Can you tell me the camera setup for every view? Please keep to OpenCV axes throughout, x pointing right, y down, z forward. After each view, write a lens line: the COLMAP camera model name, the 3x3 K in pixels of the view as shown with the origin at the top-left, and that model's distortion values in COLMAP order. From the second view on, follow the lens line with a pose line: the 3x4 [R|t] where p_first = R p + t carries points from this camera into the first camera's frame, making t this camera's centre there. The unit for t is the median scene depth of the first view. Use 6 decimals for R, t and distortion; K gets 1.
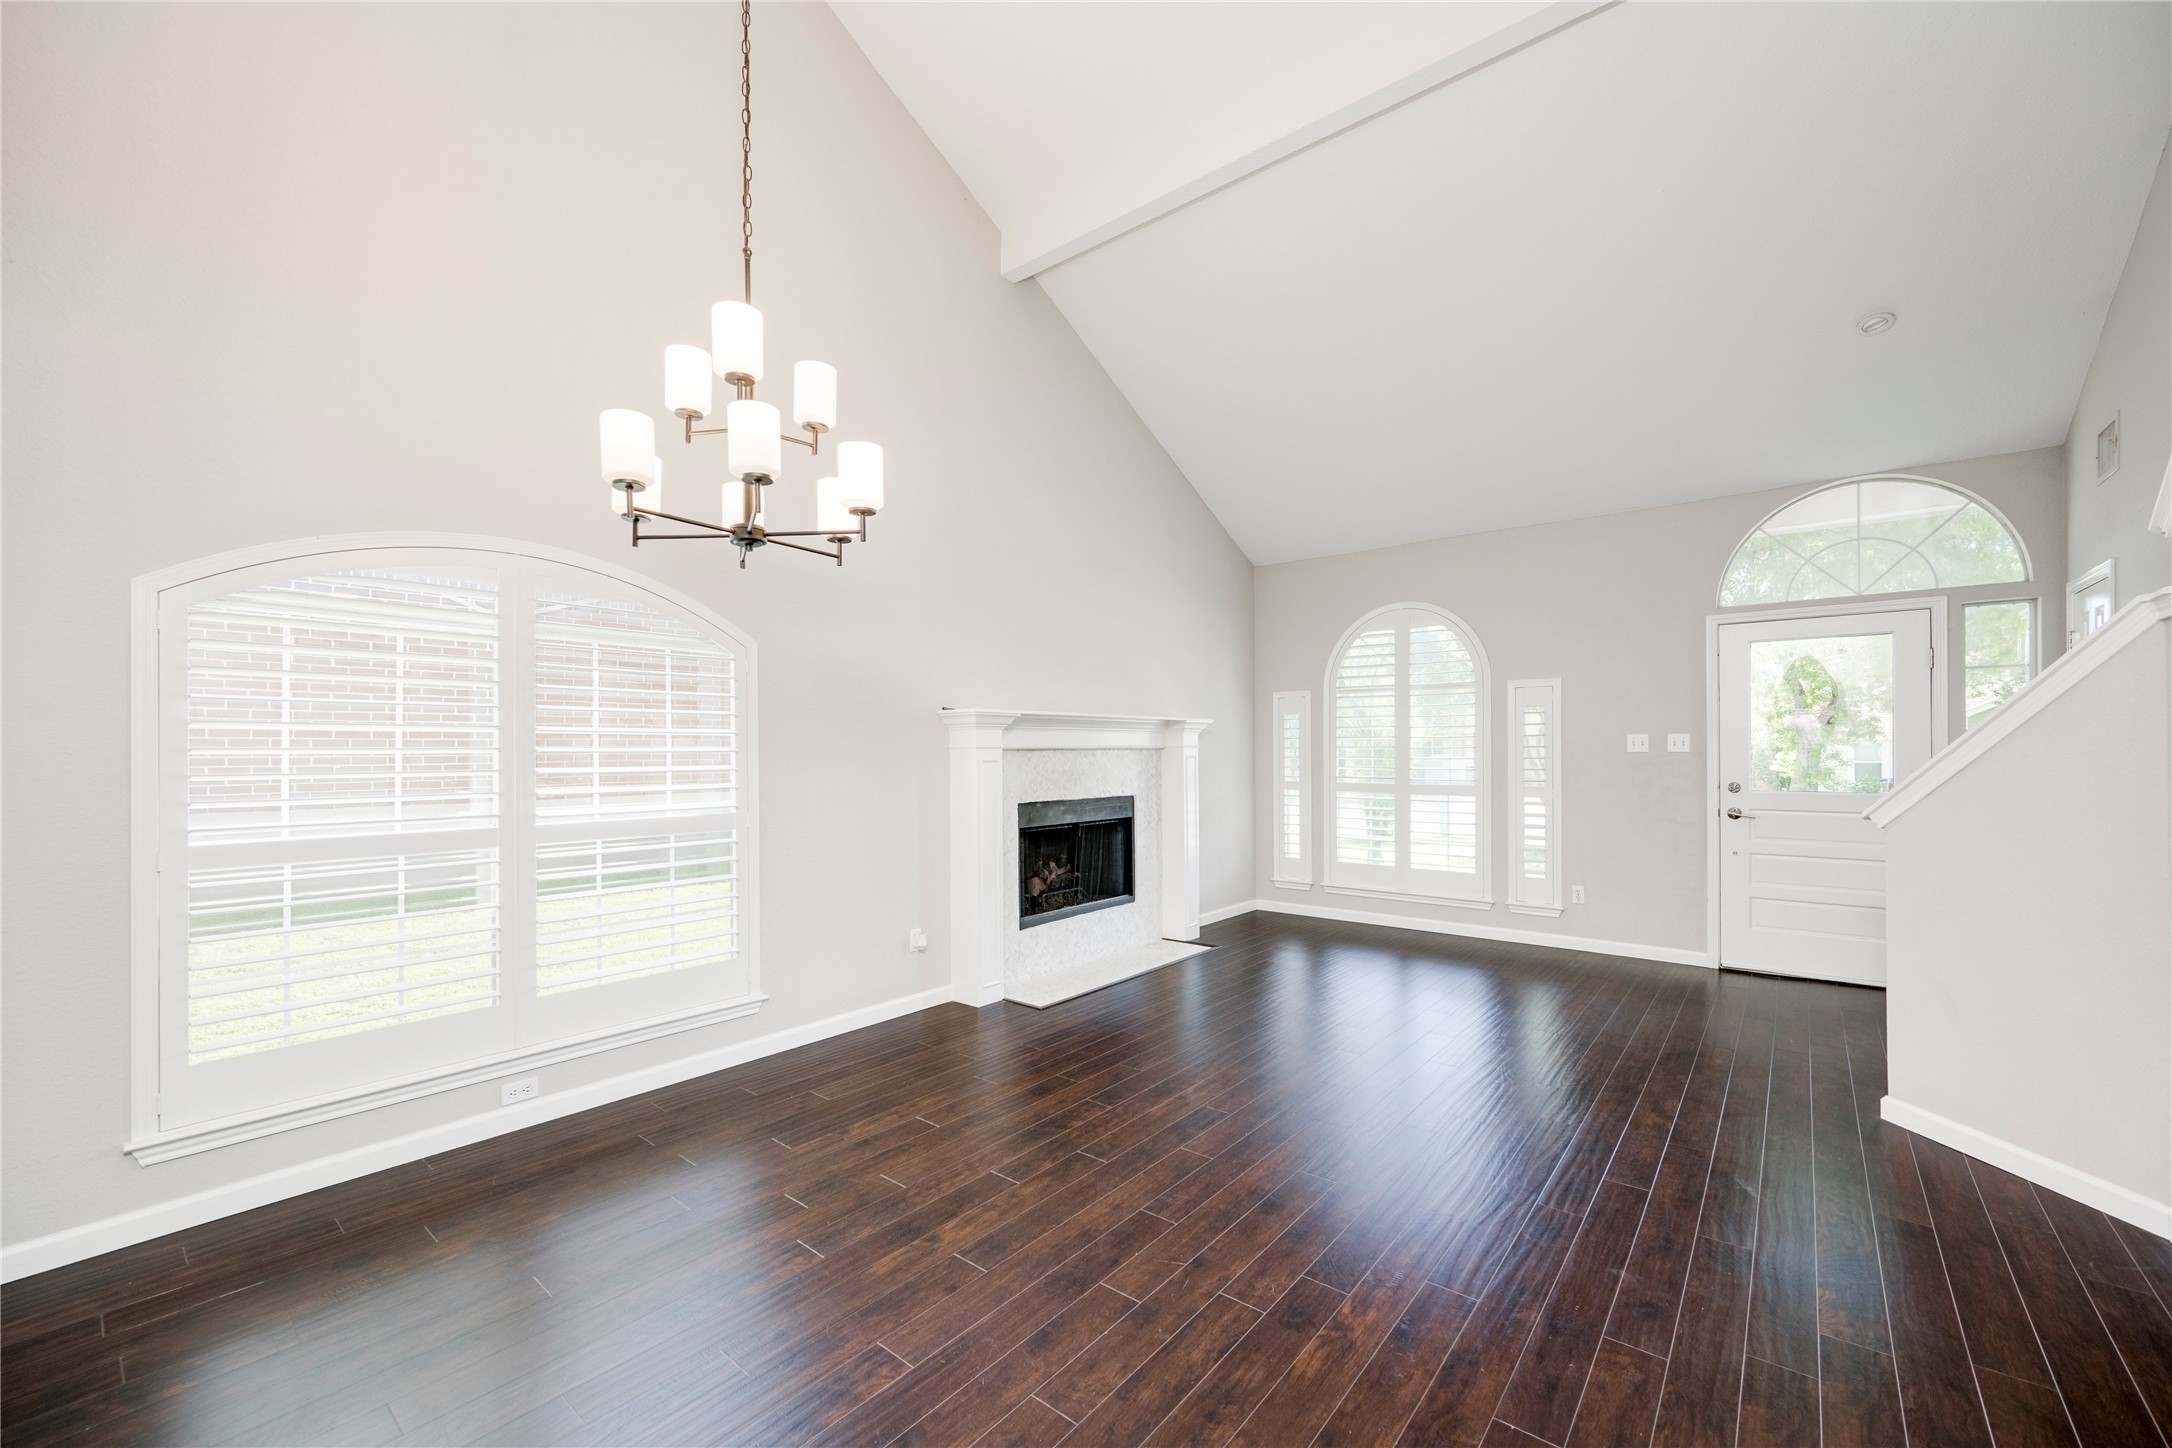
lens RADIAL K [[840.9, 0, 1078.9], [0, 840.9, 744.4], [0, 0, 1]] dist [0.001978, 0.000086]
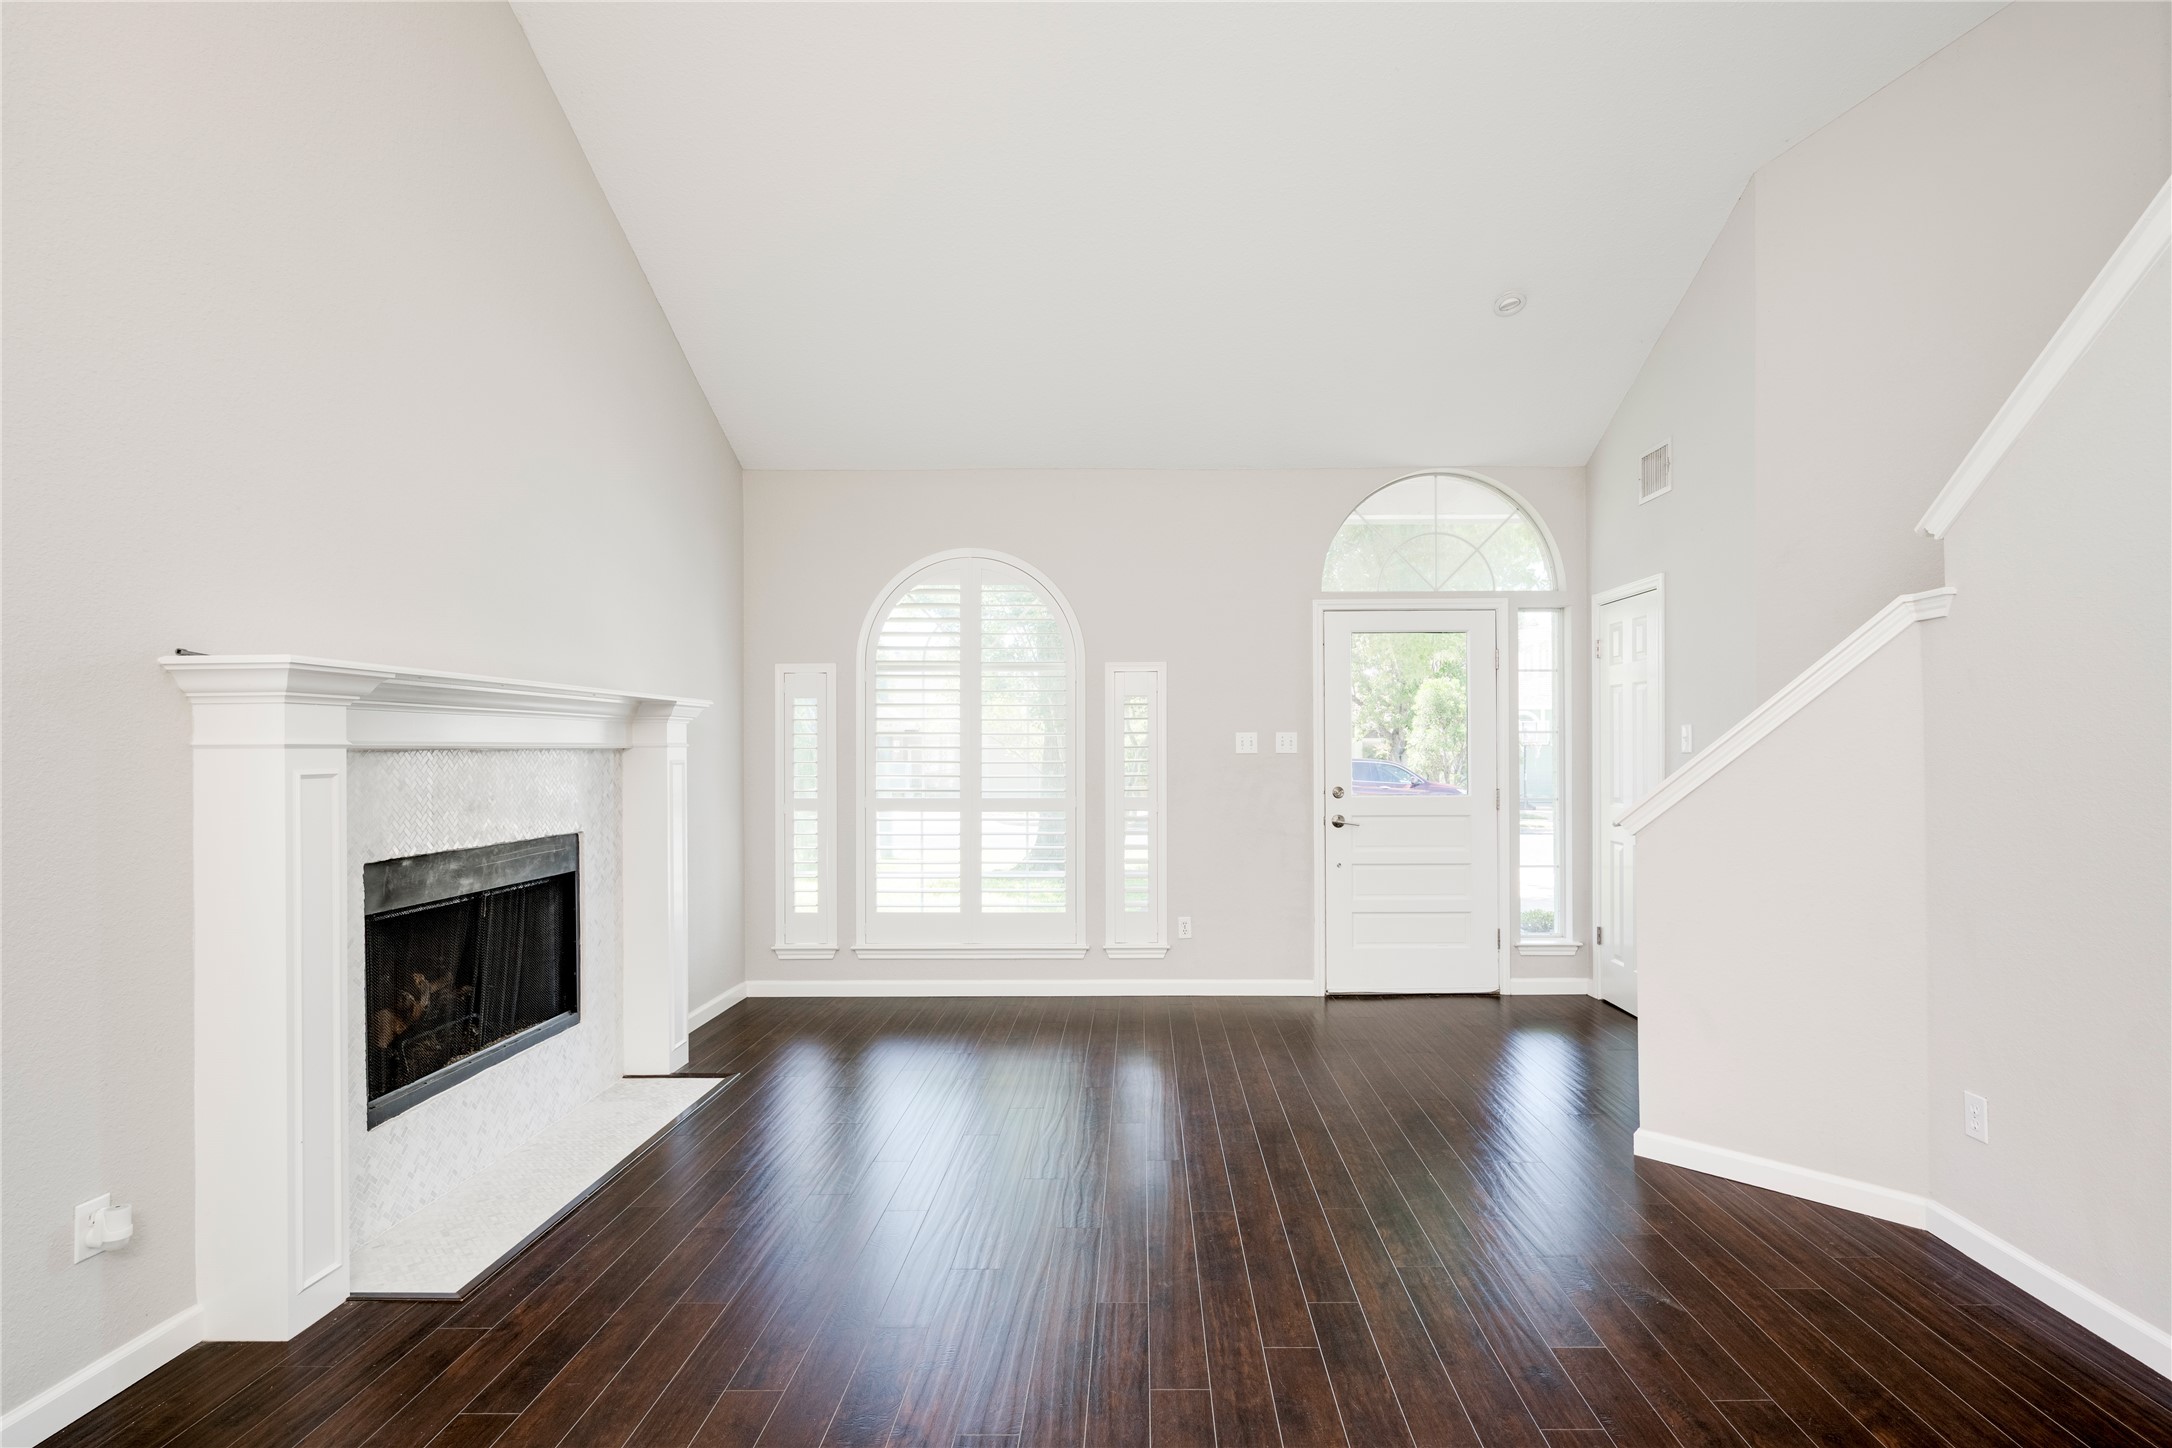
lens RADIAL K [[1050.1, 0, 1100.3], [0, 1050.1, 742.3], [0, 0, 1]] dist [0.004520, -0.000436]
pose [[0.776842, 0.005244, 0.629673, -0.119384], [-0.003008, 0.999985, -0.004617, 0.003136], [-0.629688, 0.001693, 0.776846, 0.267272]]
